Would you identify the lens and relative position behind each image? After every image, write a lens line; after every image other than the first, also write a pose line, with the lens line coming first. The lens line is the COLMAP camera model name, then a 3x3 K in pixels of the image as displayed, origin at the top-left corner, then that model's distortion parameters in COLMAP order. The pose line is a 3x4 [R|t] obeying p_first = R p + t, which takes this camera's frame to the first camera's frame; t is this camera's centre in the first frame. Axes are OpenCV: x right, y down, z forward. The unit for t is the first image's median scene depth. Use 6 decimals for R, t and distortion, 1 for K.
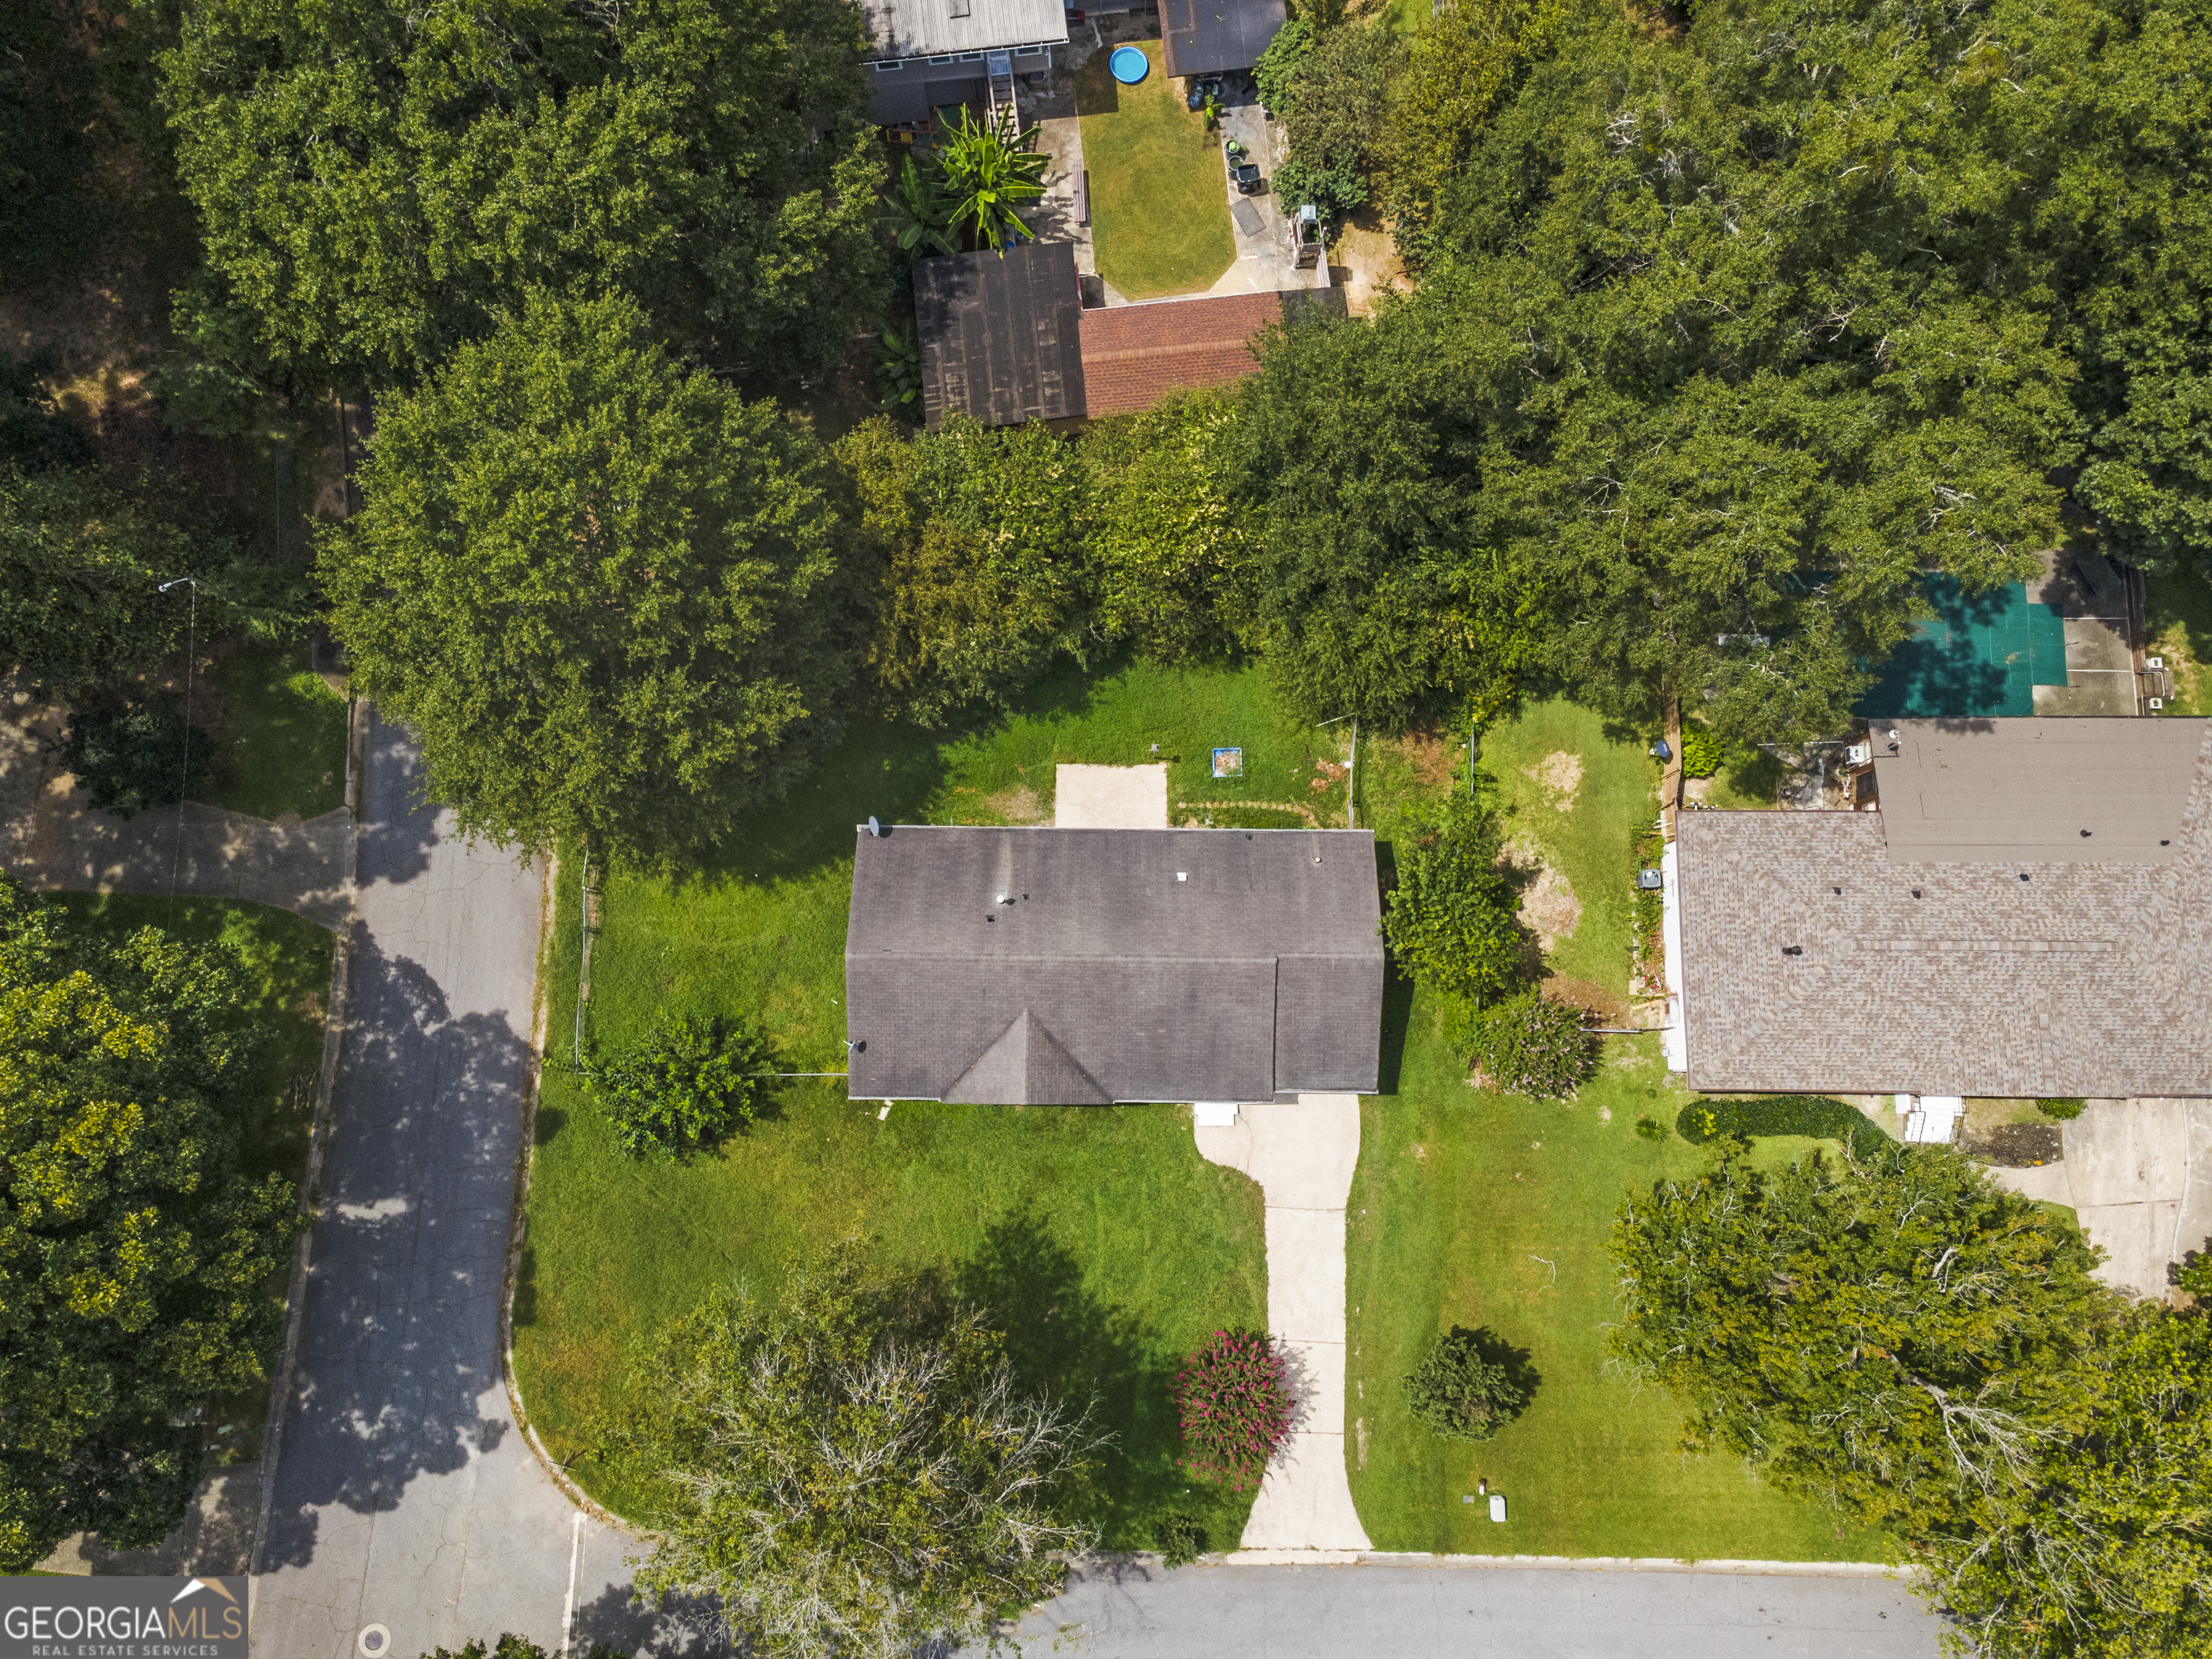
lens RADIAL K [[1592.2, 0, 1106.0], [0, 1592.2, 829.5], [0, 0, 1]] dist [-0.004750, 0.055254]
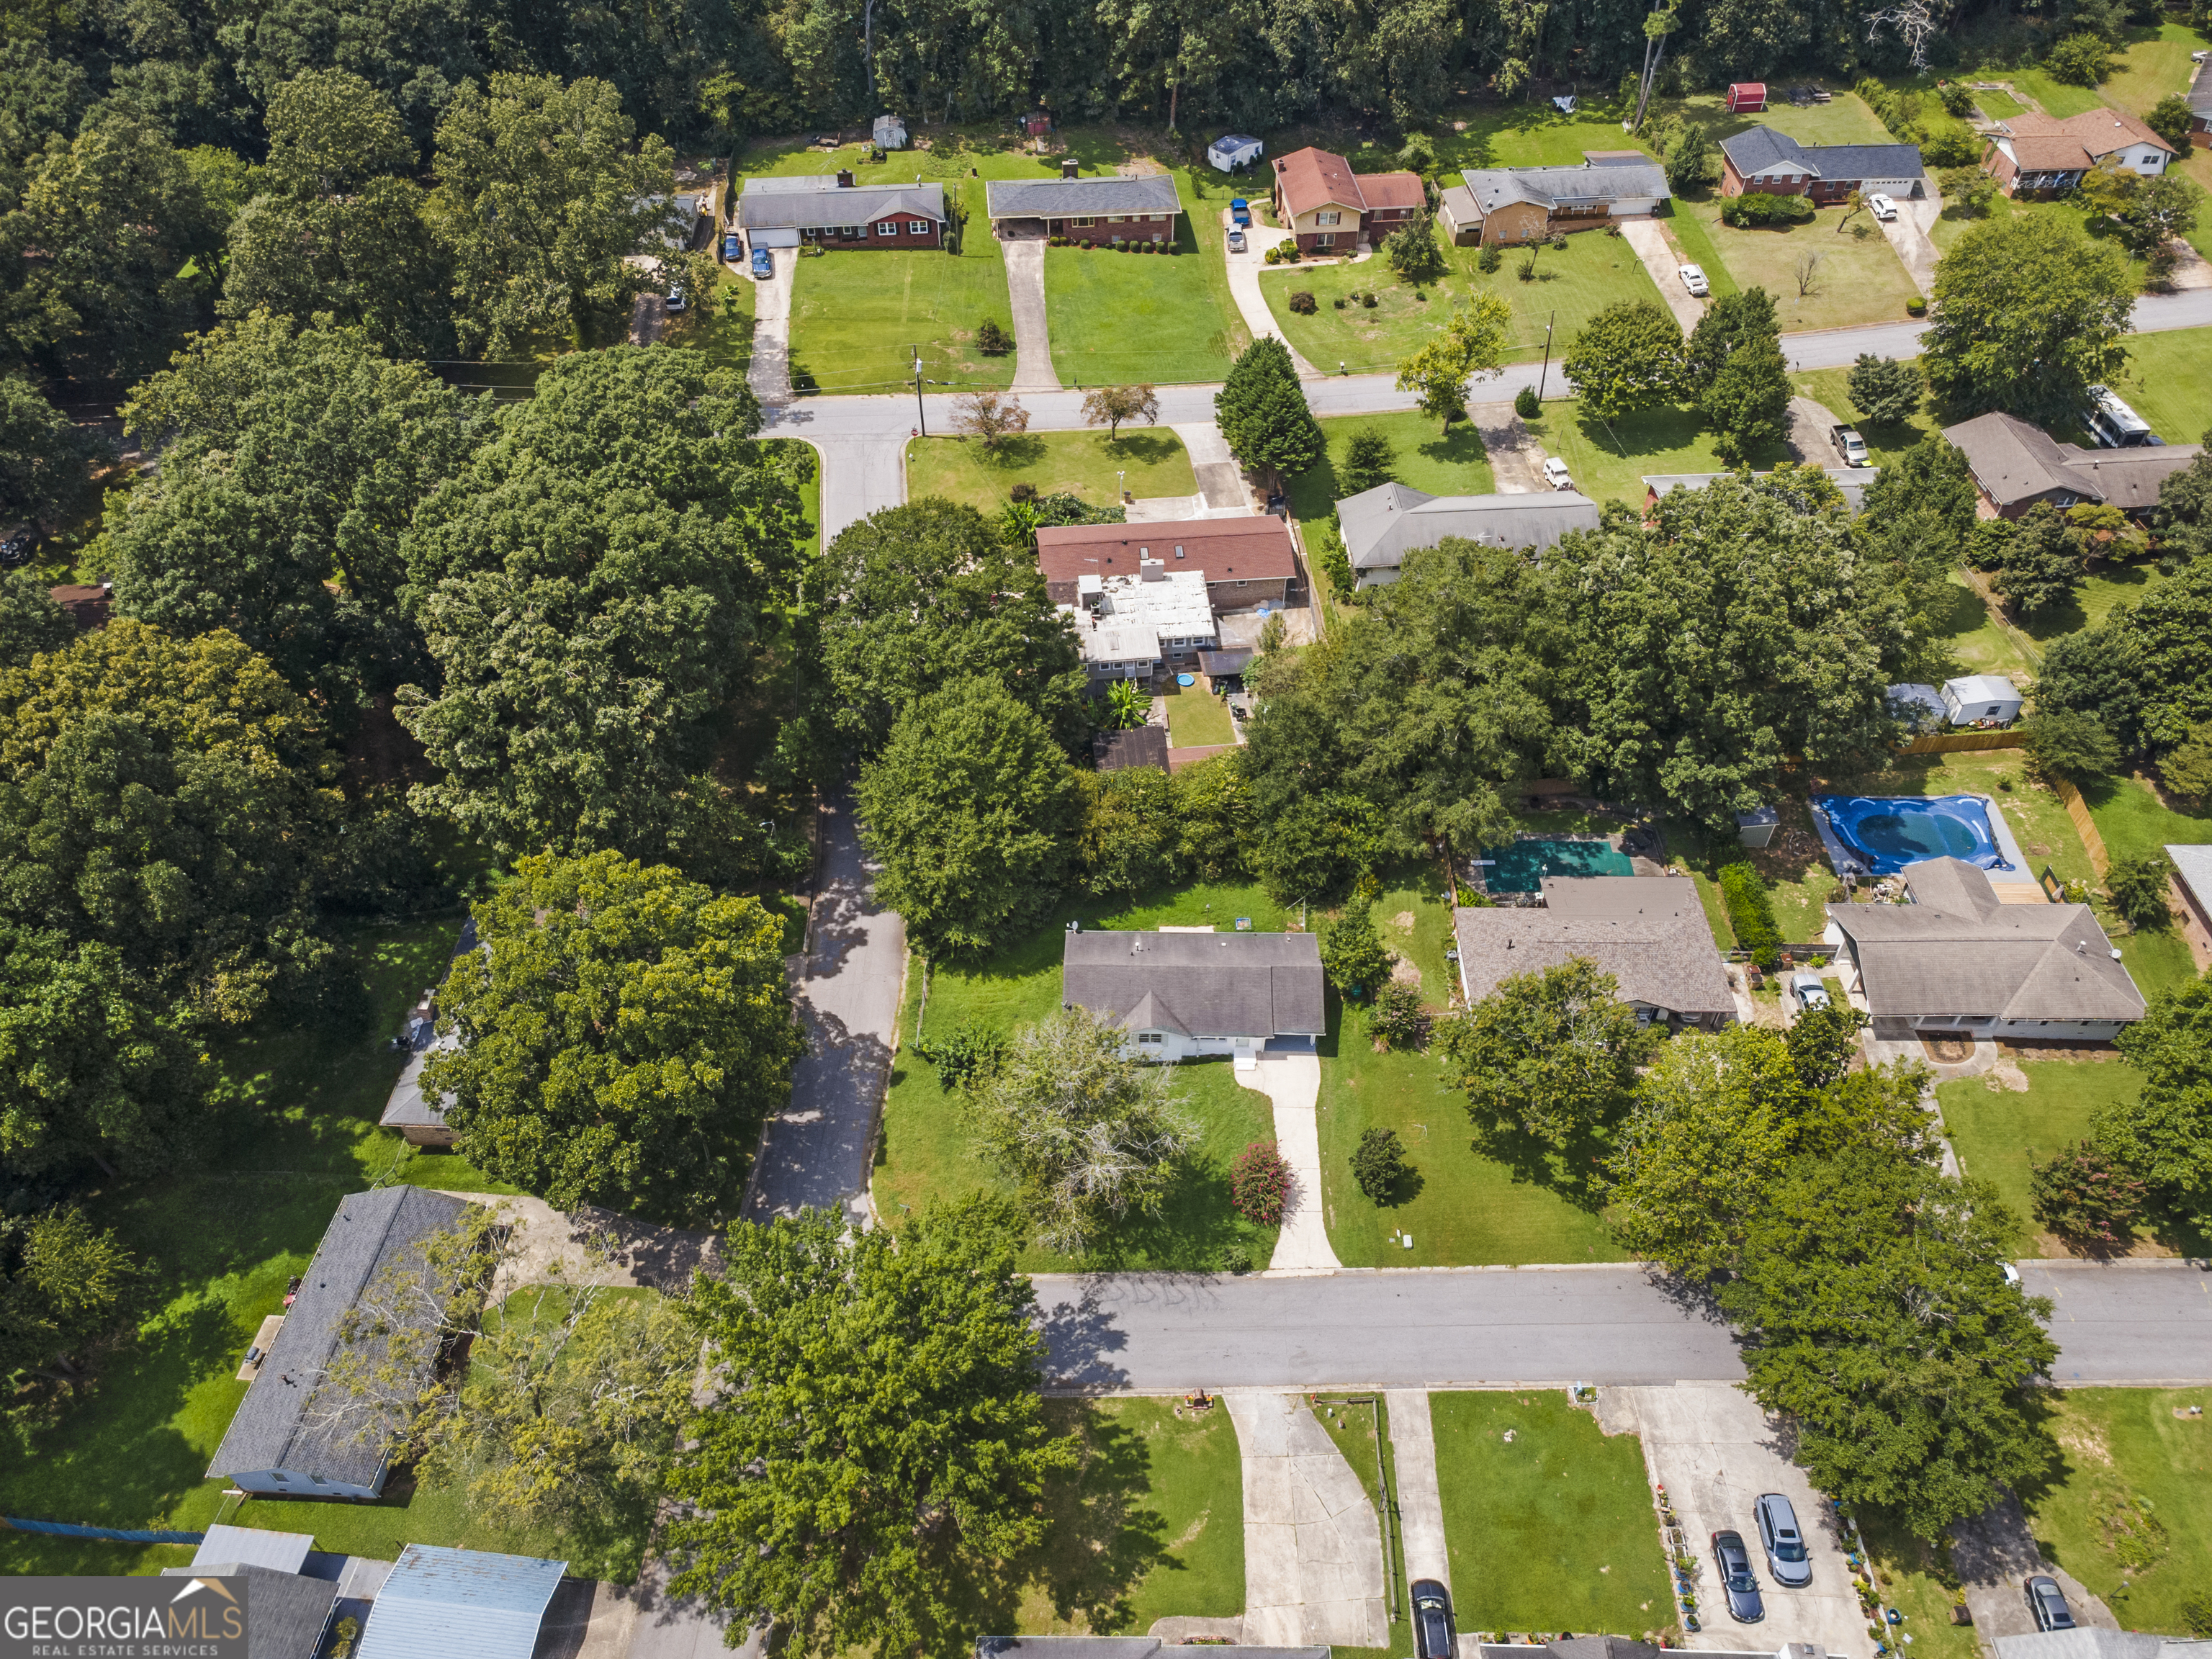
lens RADIAL K [[1592.2, 0, 1106.0], [0, 1592.2, 829.5], [0, 0, 1]] dist [-0.004750, 0.055254]
pose [[0.999978, 0.006122, -0.002522, -0.098496], [-0.006446, 0.813107, -0.582079, 1.083596], [-0.001513, 0.582082, 0.813129, -0.753290]]
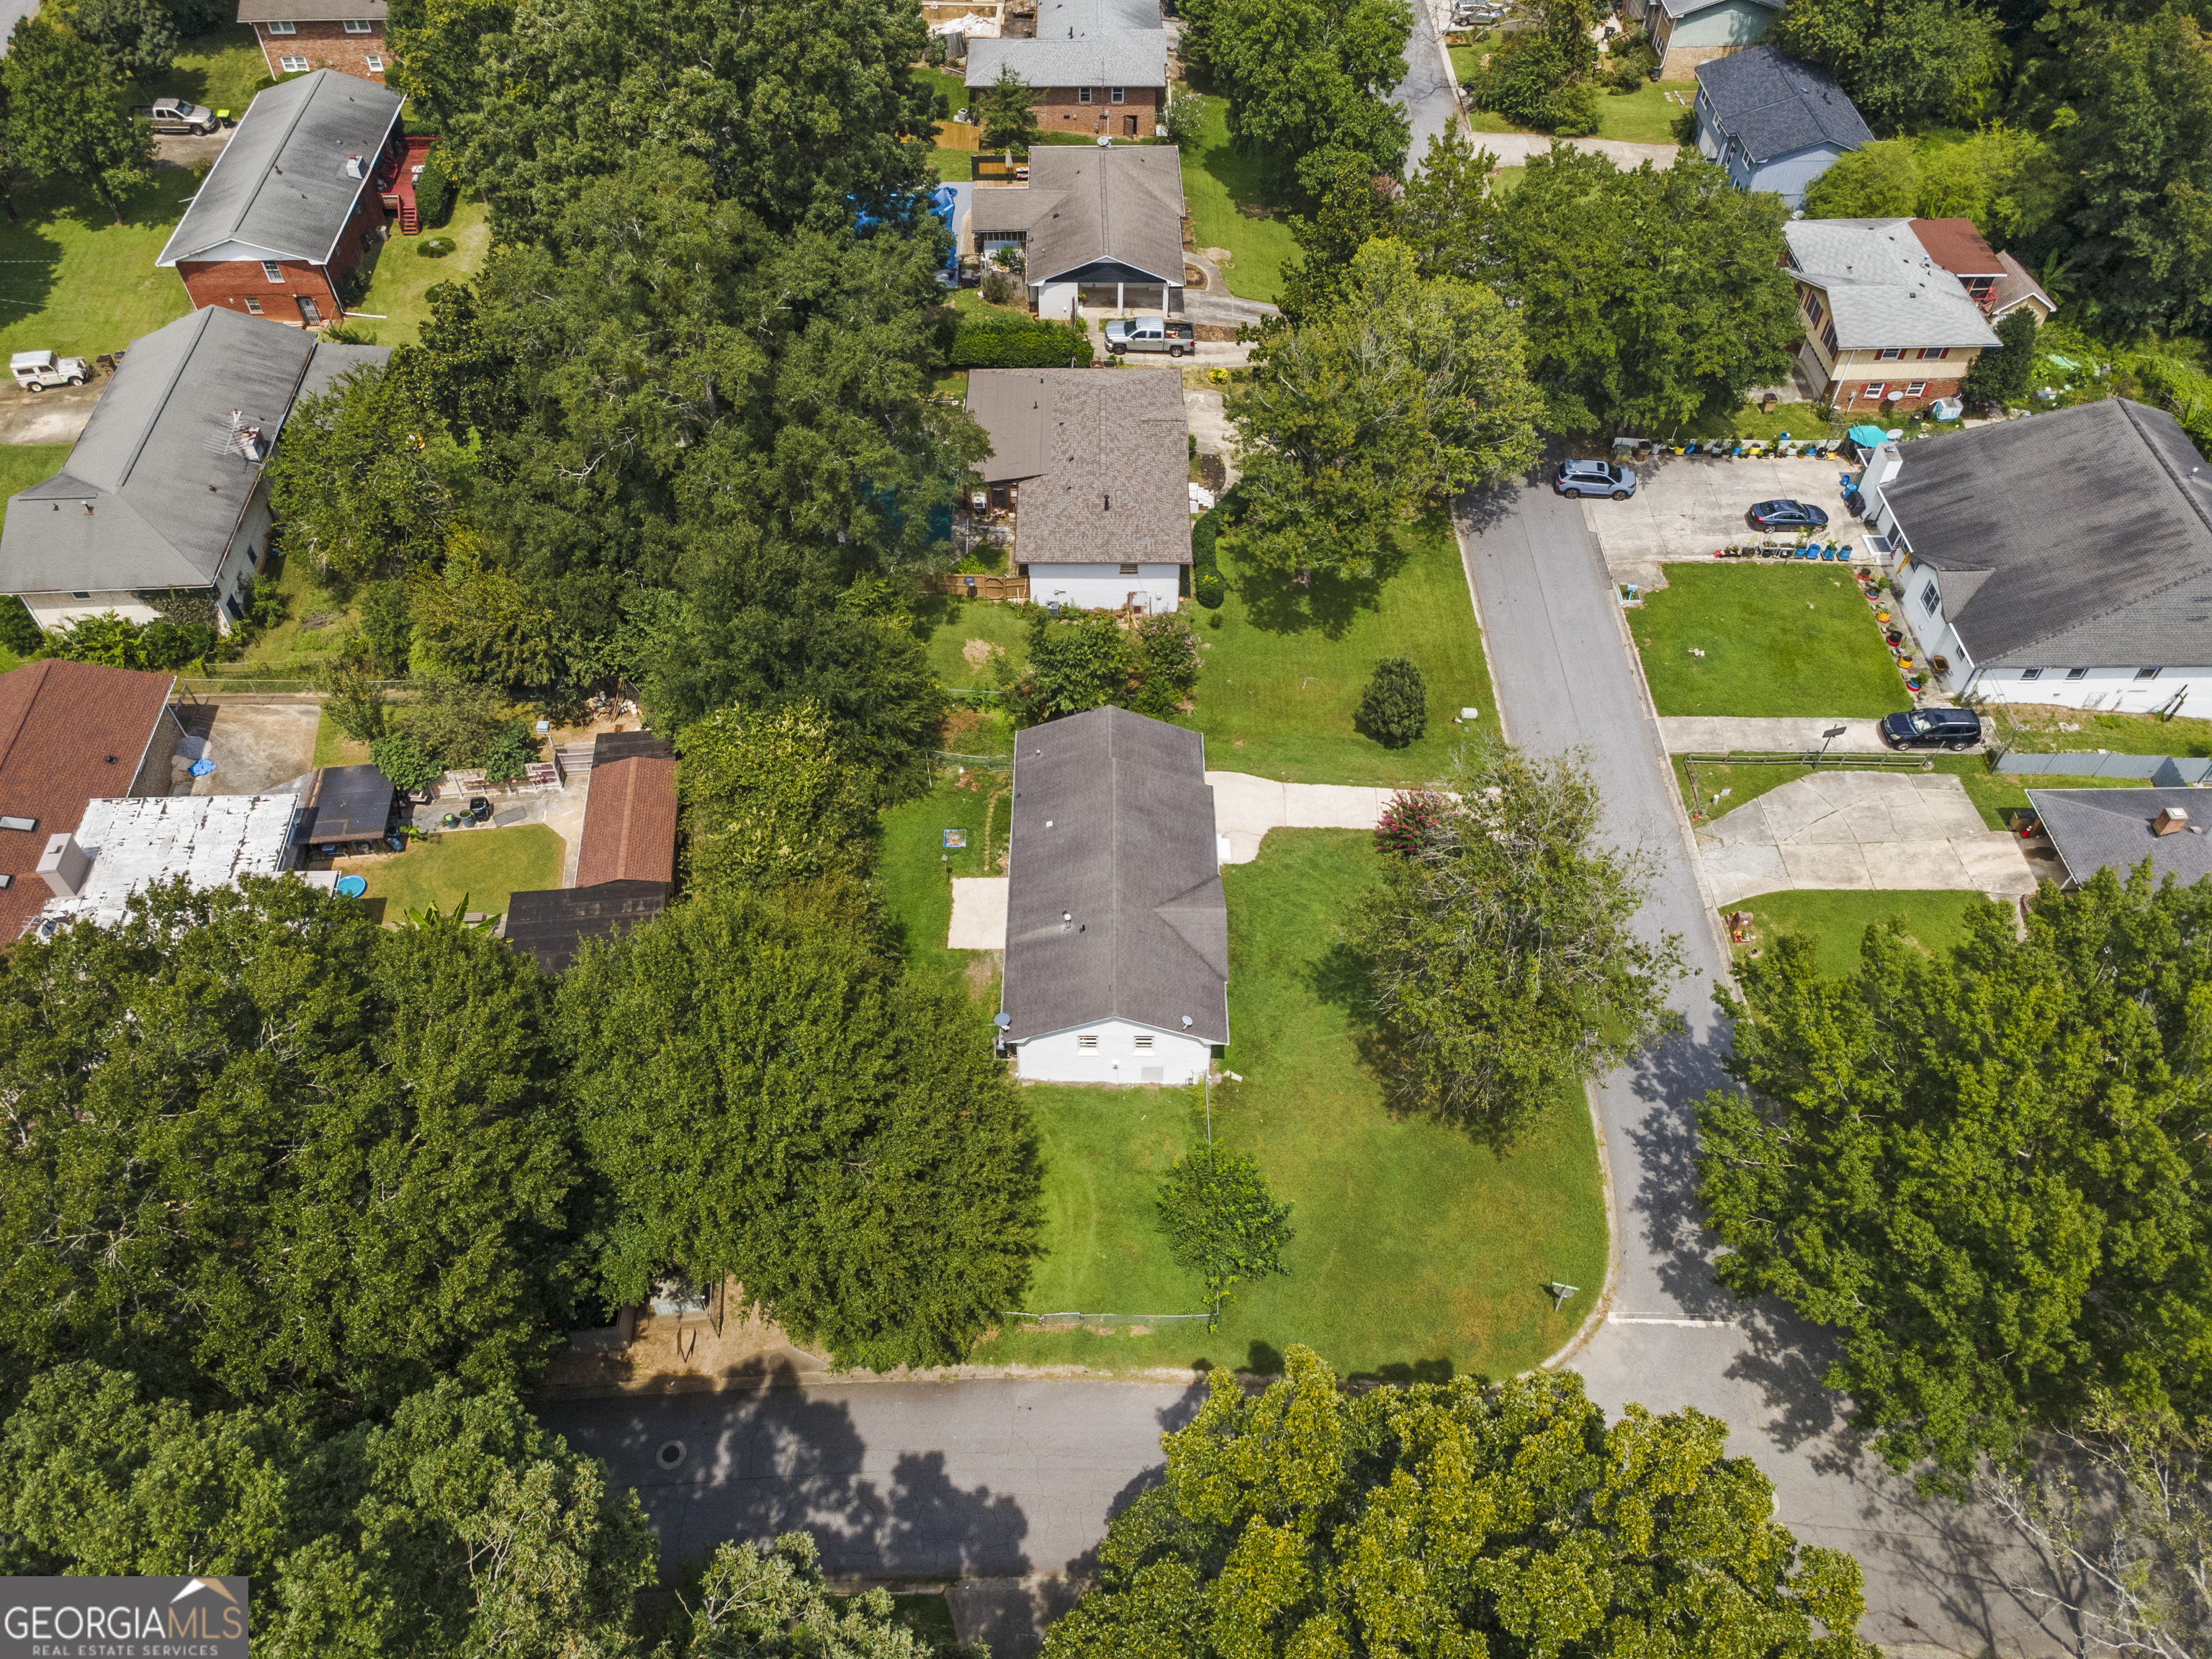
lens RADIAL K [[1592.2, 0, 1106.0], [0, 1592.2, 829.5], [0, 0, 1]] dist [-0.004750, 0.055254]
pose [[-0.006768, -0.747533, 0.664190, -0.803187], [0.988518, 0.095264, 0.117290, -0.074313], [-0.150952, 0.657358, 0.738305, 0.018978]]
